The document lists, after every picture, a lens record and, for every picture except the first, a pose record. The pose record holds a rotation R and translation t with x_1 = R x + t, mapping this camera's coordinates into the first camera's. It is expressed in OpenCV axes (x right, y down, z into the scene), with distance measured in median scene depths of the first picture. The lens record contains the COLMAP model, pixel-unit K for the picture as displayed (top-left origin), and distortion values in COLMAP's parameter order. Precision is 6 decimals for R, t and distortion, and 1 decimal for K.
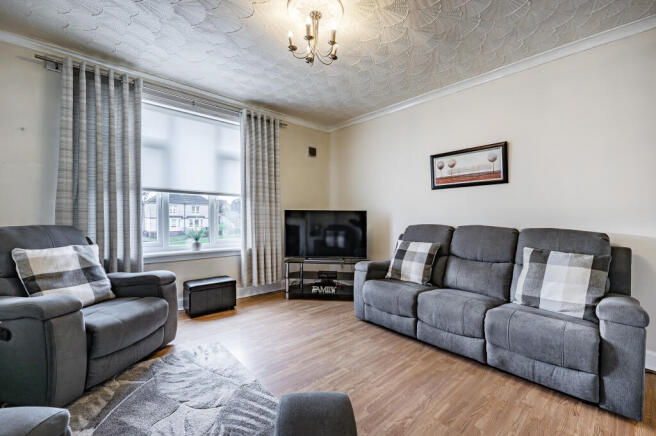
lens RADIAL K [[271.1, 0, 327.2], [0, 271.1, 217.8], [0, 0, 1]] dist [-0.003062, 0.000287]
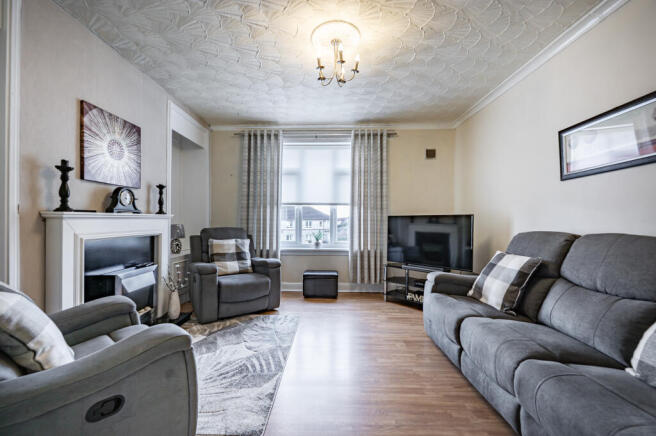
lens RADIAL K [[260.0, 0, 323.0], [0, 260.0, 221.7], [0, 0, 1]] dist [-0.001111, 0.000434]
pose [[0.721027, -0.007757, -0.692863, 0.478708], [-0.000573, 0.999930, -0.011791, 0.008616], [0.692906, 0.008898, 0.720973, 0.135430]]
